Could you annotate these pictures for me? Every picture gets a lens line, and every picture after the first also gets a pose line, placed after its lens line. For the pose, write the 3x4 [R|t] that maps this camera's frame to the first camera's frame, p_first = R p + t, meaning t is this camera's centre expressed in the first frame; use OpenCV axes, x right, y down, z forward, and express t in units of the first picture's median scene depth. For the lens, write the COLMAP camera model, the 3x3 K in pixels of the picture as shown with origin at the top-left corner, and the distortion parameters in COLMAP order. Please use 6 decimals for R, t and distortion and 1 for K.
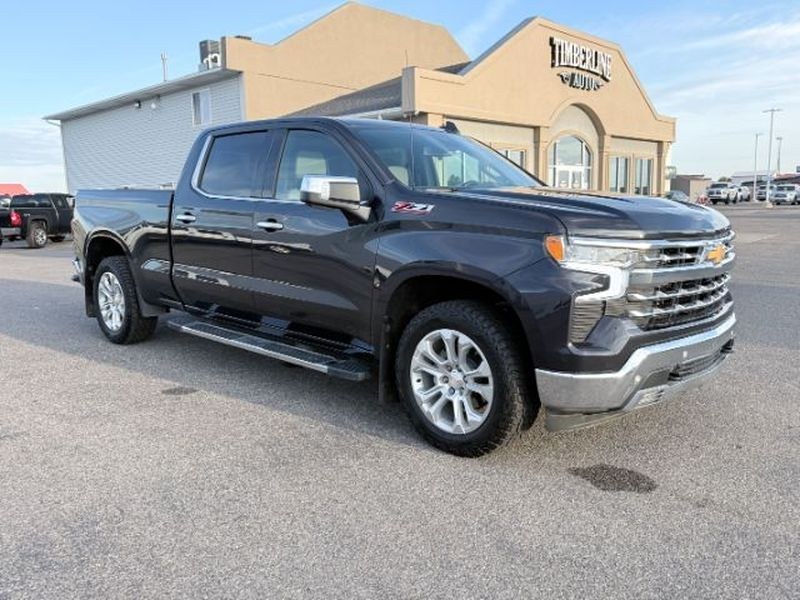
lens RADIAL K [[655.3, 0, 404.3], [0, 655.3, 298.0], [0, 0, 1]] dist [0.018352, -0.039791]
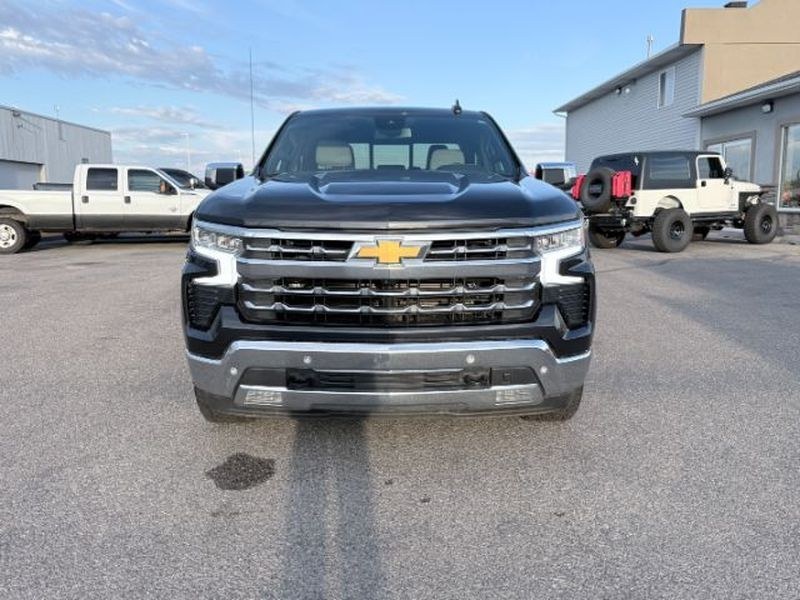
lens RADIAL K [[655.3, 0, 405.0], [0, 655.3, 277.5], [0, 0, 1]] dist [0.018352, -0.039791]
pose [[0.689861, 0.094335, -0.717769, 1.112296], [-0.097457, 0.994550, 0.037045, -0.069419], [0.717352, 0.044395, 0.695295, 0.459601]]
